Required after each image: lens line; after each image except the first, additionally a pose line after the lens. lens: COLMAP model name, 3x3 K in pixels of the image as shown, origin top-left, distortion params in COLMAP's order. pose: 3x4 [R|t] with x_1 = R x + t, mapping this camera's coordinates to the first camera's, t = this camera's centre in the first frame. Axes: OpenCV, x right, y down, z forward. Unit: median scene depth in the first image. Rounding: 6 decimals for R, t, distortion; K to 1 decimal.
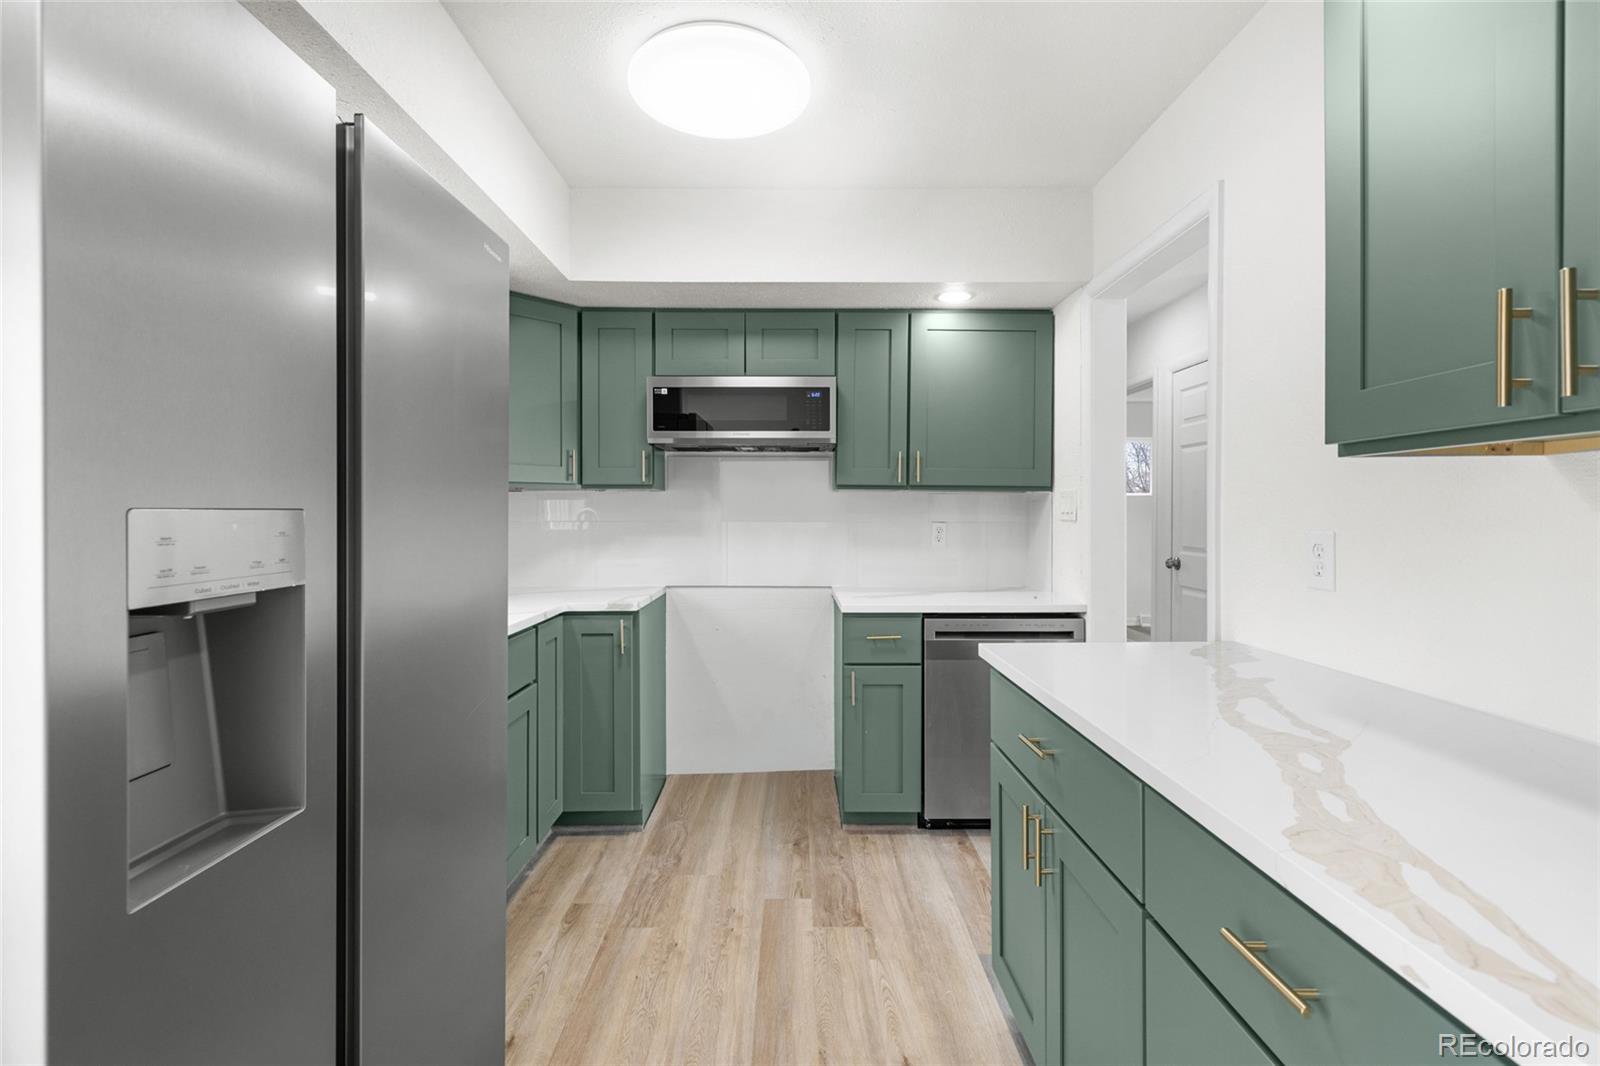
lens RADIAL K [[729.7, 0, 797.5], [0, 729.7, 517.8], [0, 0, 1]] dist [0.005395, 0.000190]
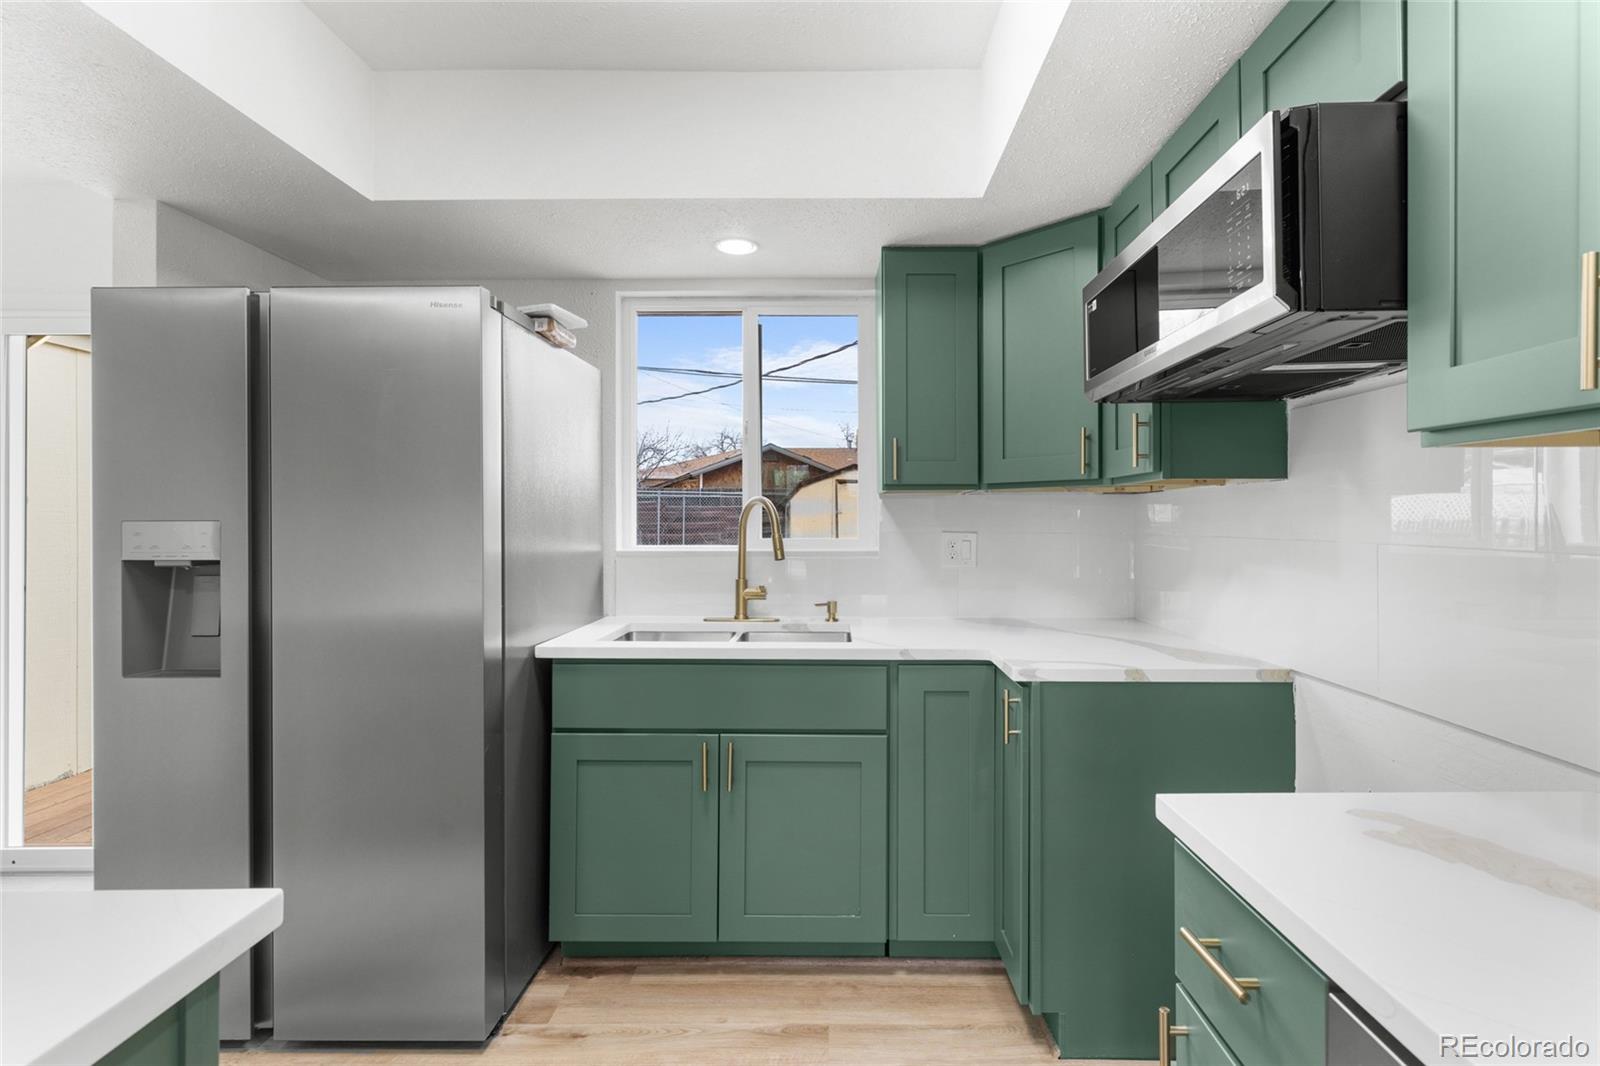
lens RADIAL K [[729.7, 0, 809.9], [0, 729.7, 525.8], [0, 0, 1]] dist [0.005395, 0.000190]
pose [[-0.022212, 0.010530, -0.999698, 0.470311], [-0.001443, 0.999943, 0.010565, -0.007505], [0.999752, 0.001677, -0.022196, 1.023048]]
